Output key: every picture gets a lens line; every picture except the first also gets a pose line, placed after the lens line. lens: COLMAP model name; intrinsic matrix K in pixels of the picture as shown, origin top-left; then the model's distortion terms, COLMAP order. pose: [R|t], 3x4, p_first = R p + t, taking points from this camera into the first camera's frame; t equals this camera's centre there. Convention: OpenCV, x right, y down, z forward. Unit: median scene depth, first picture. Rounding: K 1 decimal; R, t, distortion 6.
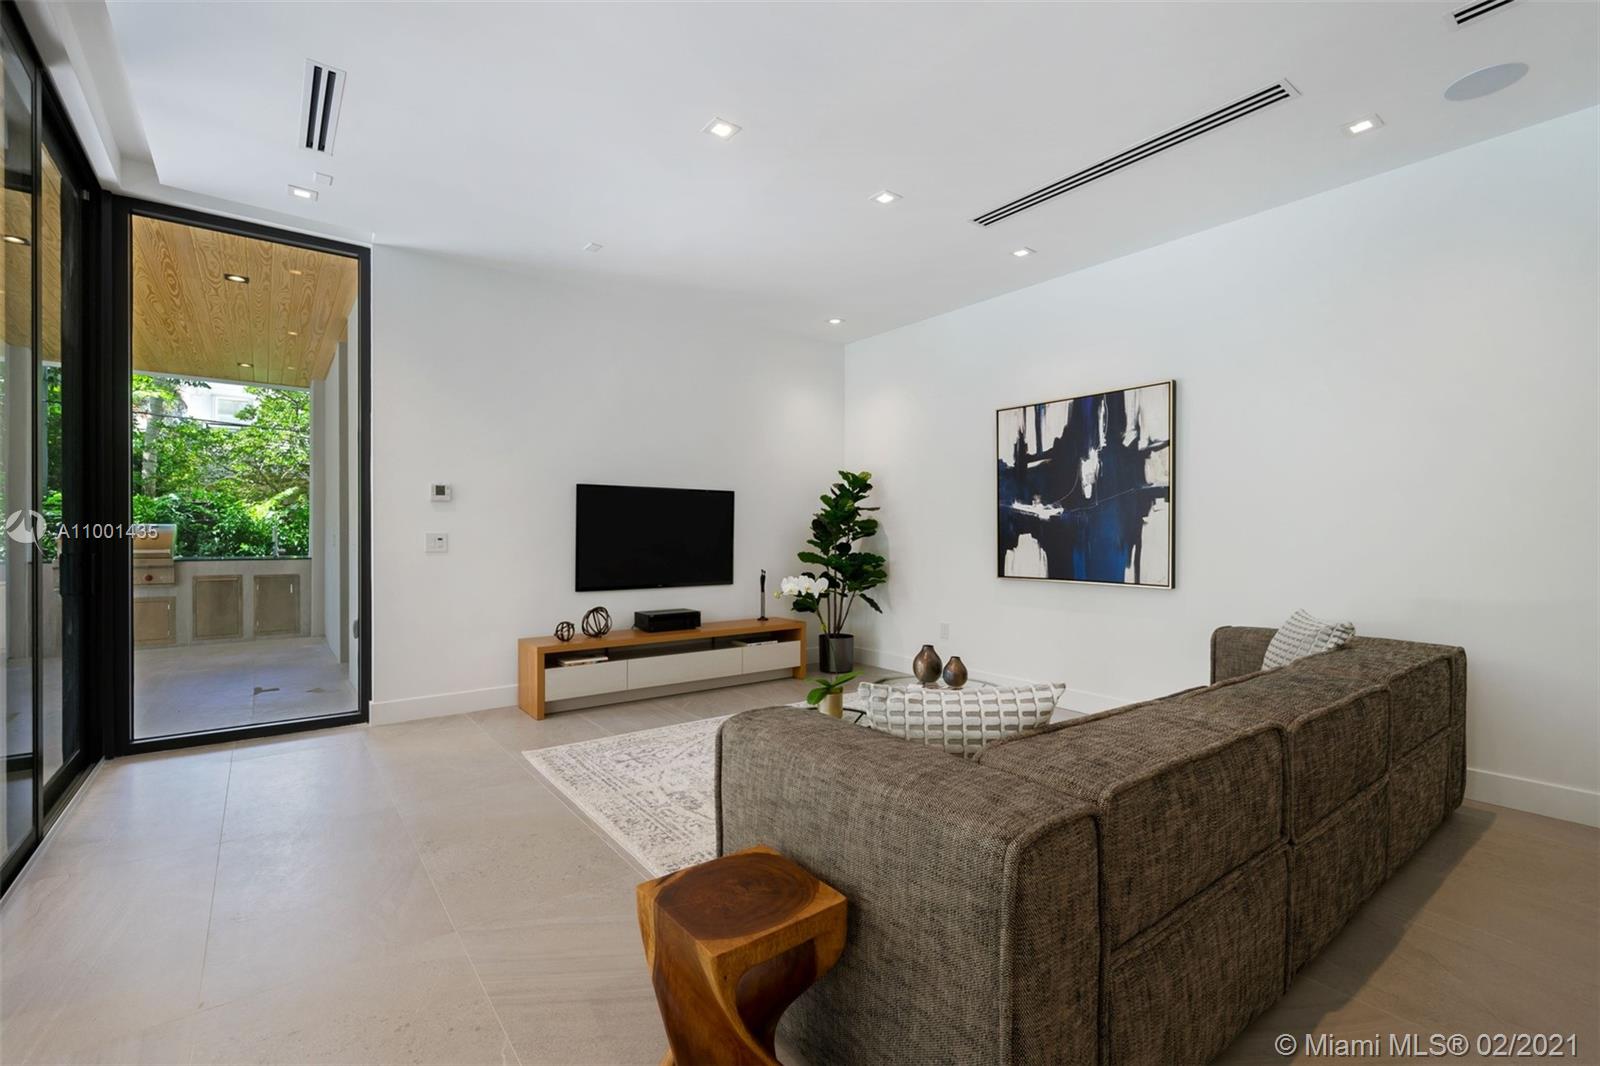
lens RADIAL K [[696.9, 0, 795.1], [0, 696.9, 534.1], [0, 0, 1]] dist [-0.003866, -0.000565]
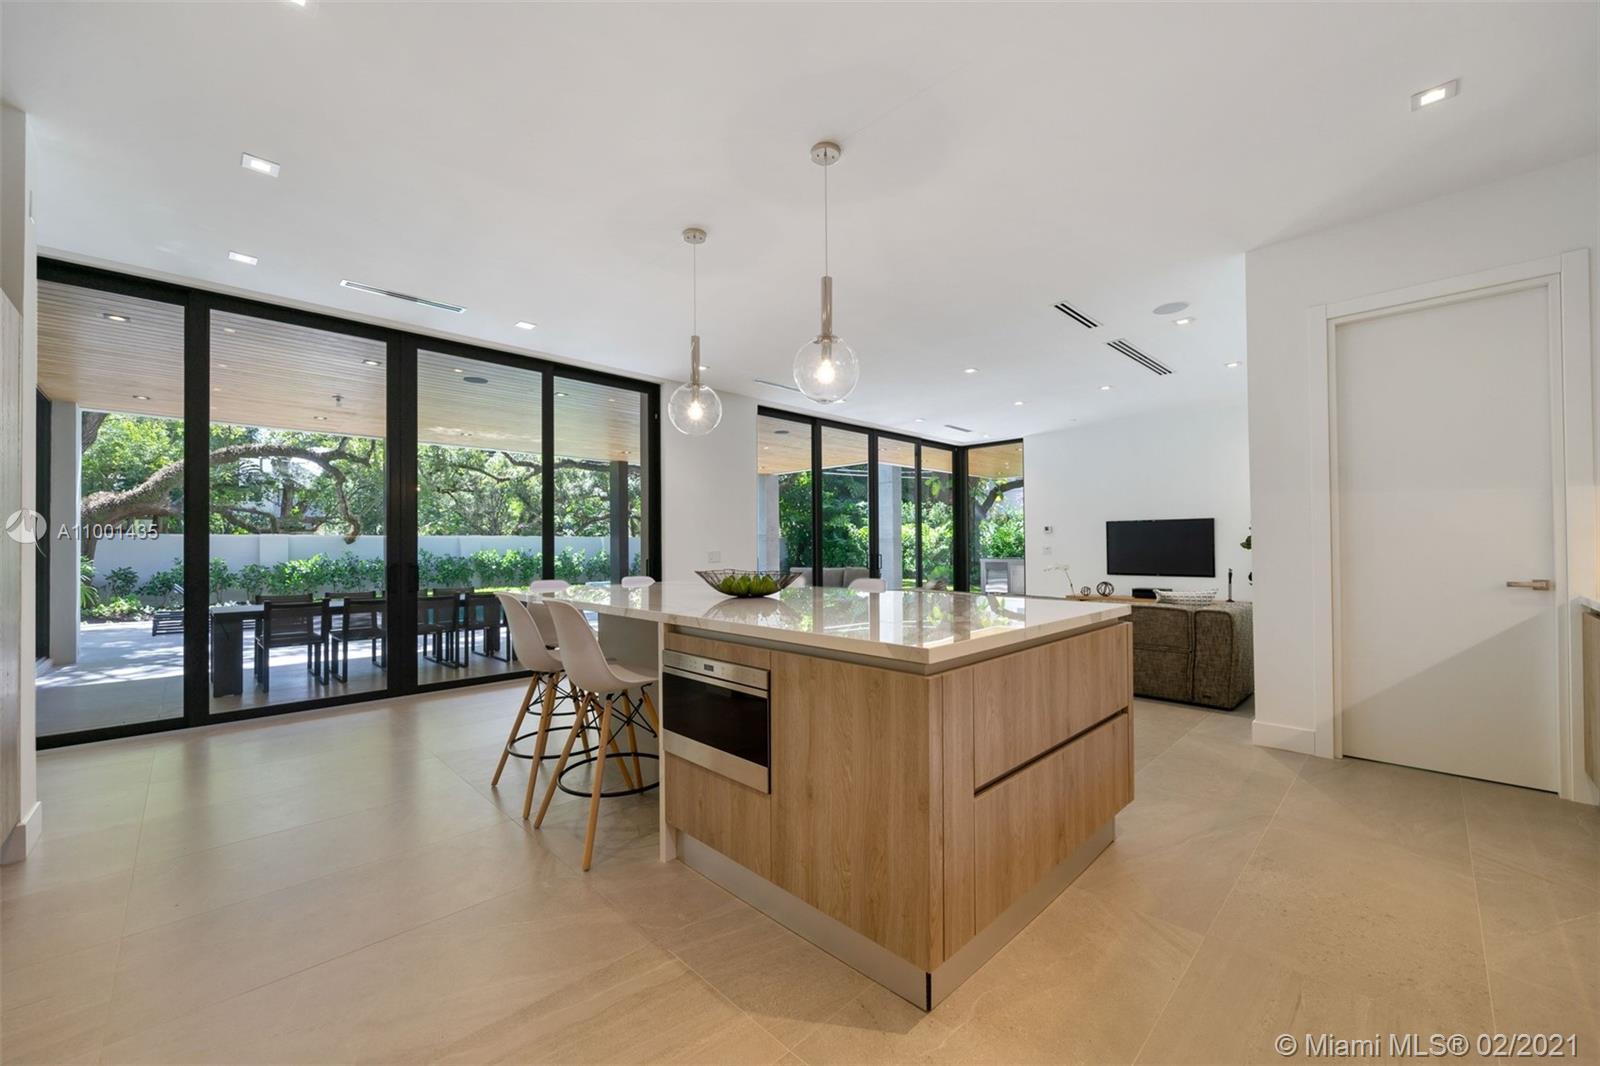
lens RADIAL K [[624.5, 0, 796.5], [0, 624.5, 538.6], [0, 0, 1]] dist [0.000704, -0.000007]
pose [[0.117655, -0.018633, -0.992880, 1.355640], [0.003701, 0.999825, -0.018325, 0.007418], [0.993048, -0.001519, 0.117703, -0.108559]]
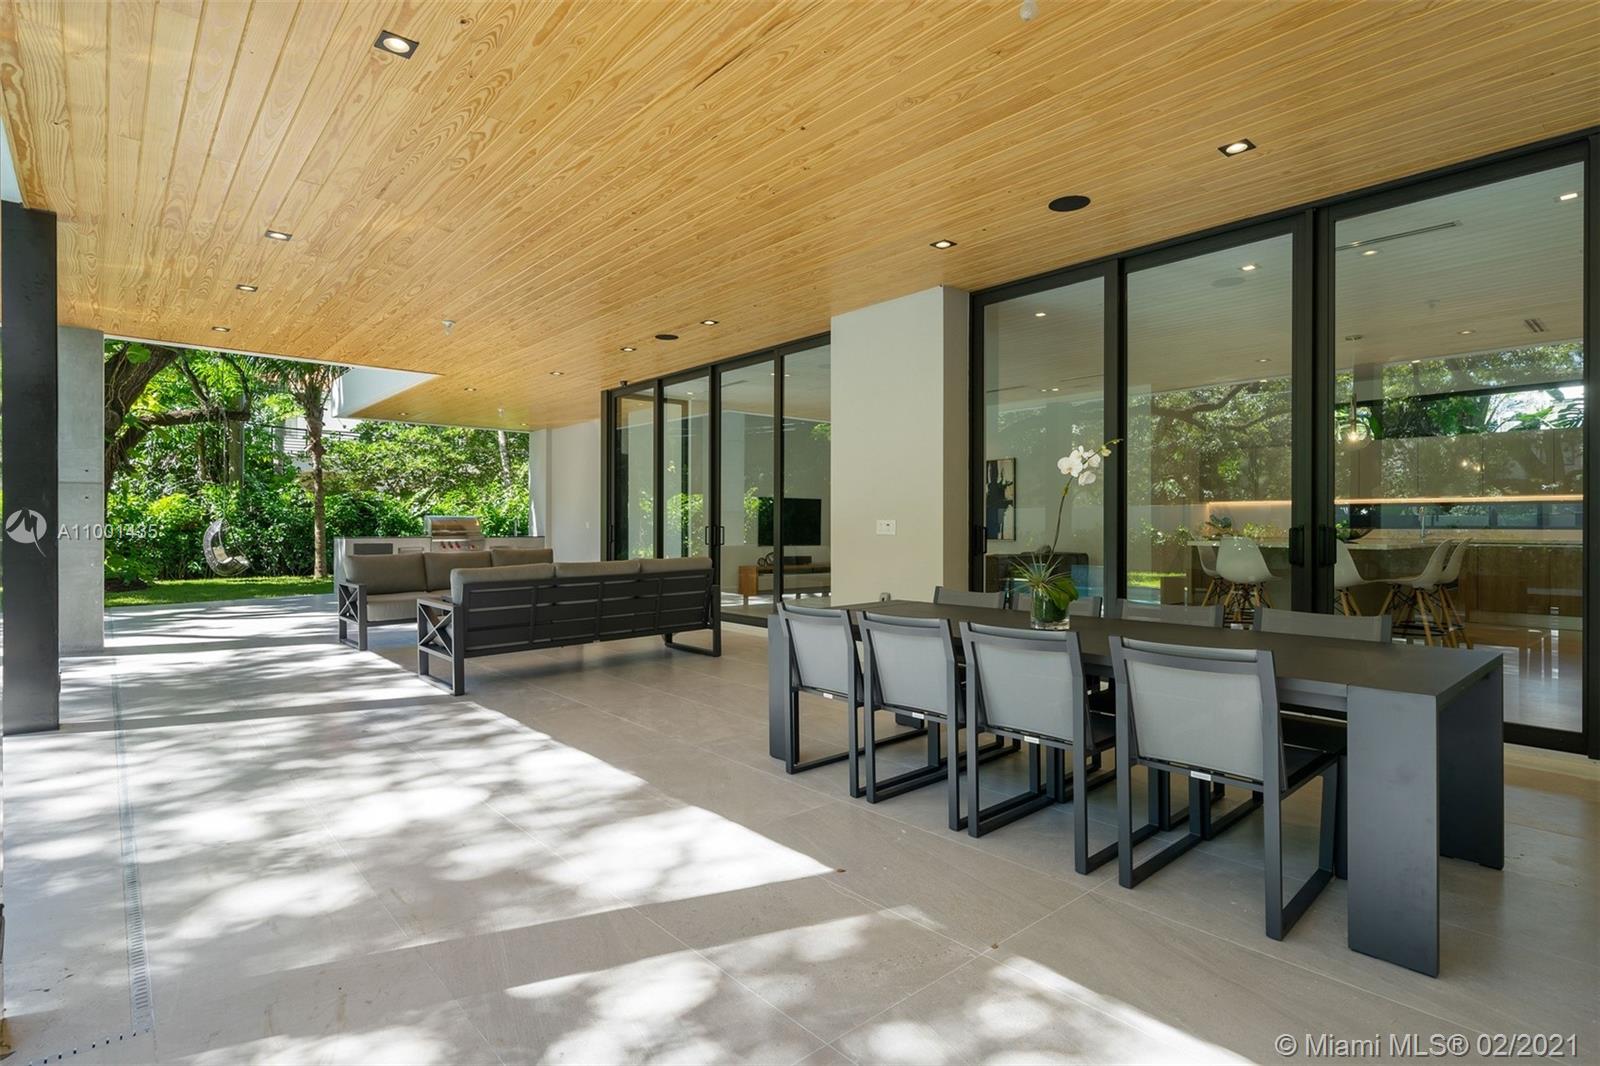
lens RADIAL K [[806.2, 0, 798.4], [0, 806.2, 526.0], [0, 0, 1]] dist [-0.000747, -0.000175]
pose [[0.997676, -0.003913, 0.068026, -0.352668], [0.003924, 0.999992, -0.000039, 0.017798], [-0.068025, 0.000305, 0.997684, -1.504125]]
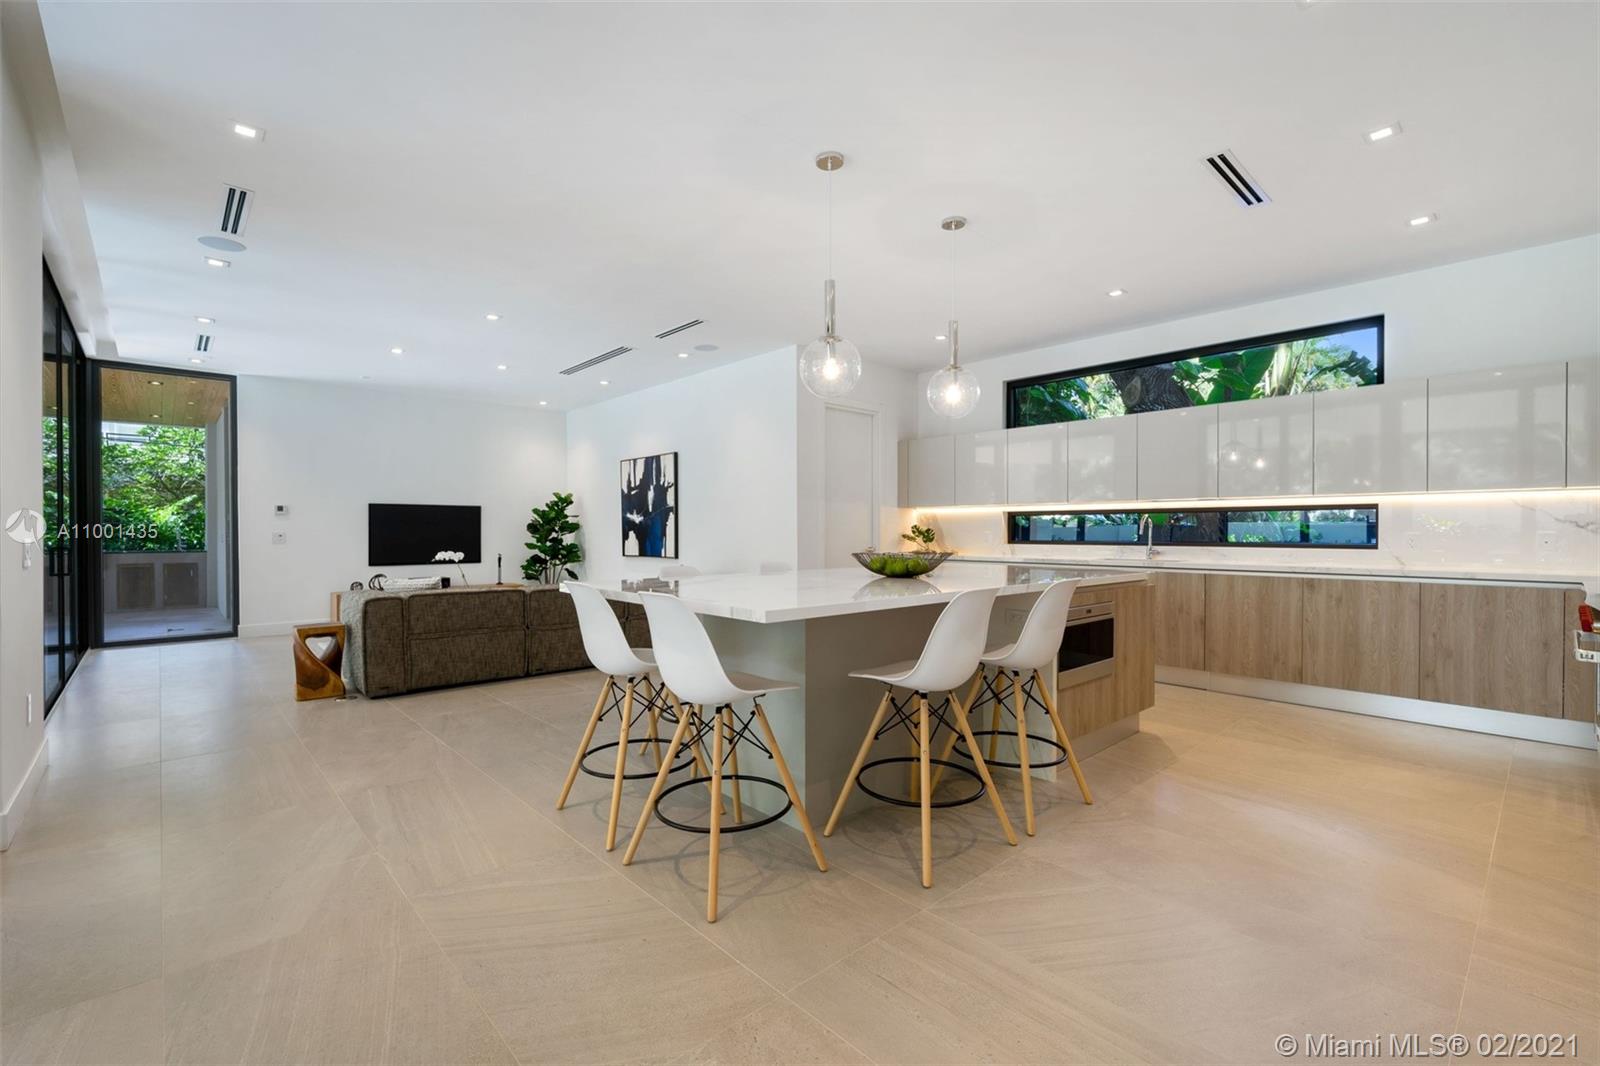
lens RADIAL K [[696.9, 0, 795.1], [0, 696.9, 534.1], [0, 0, 1]] dist [-0.003866, -0.000565]
pose [[0.996013, -0.005725, 0.089023, 0.569600], [0.005426, 0.999979, 0.003601, 0.002836], [-0.089042, -0.003104, 0.996023, -0.788639]]
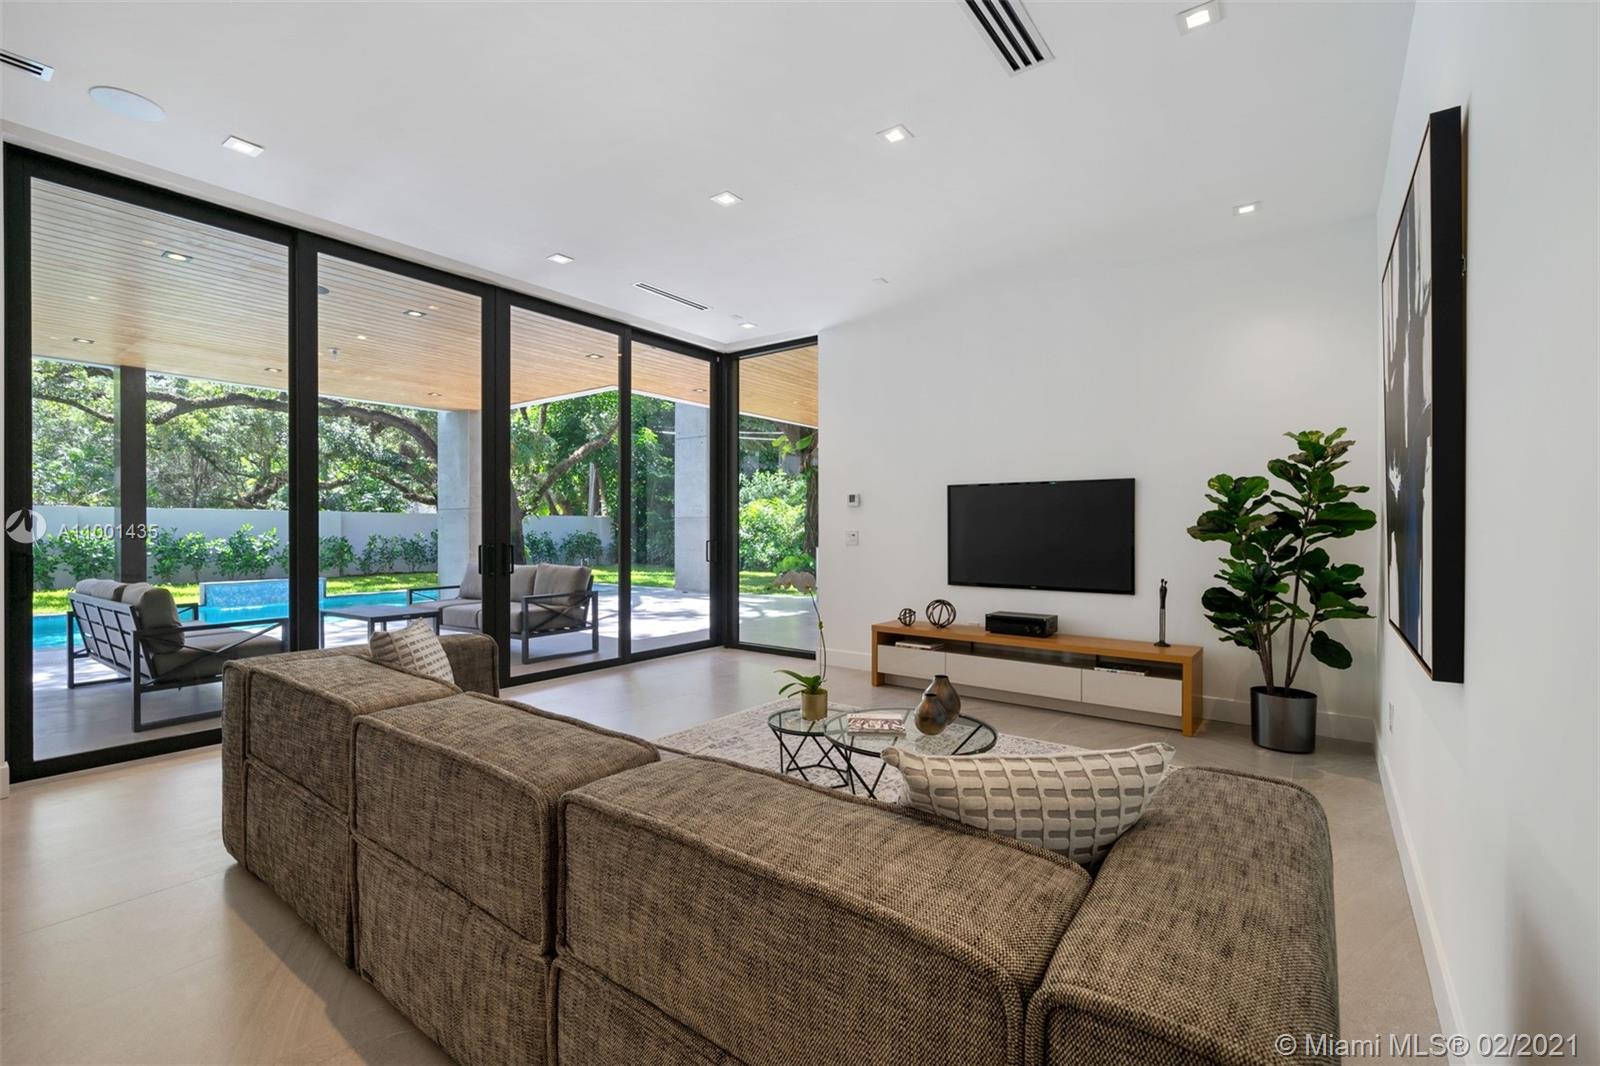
lens RADIAL K [[696.9, 0, 795.1], [0, 696.9, 534.1], [0, 0, 1]] dist [-0.003866, -0.000565]
pose [[0.271059, 0.004028, -0.962554, 0.649943], [-0.003898, 0.999988, 0.003087, 0.001353], [0.962555, 0.002915, 0.271071, 0.467846]]
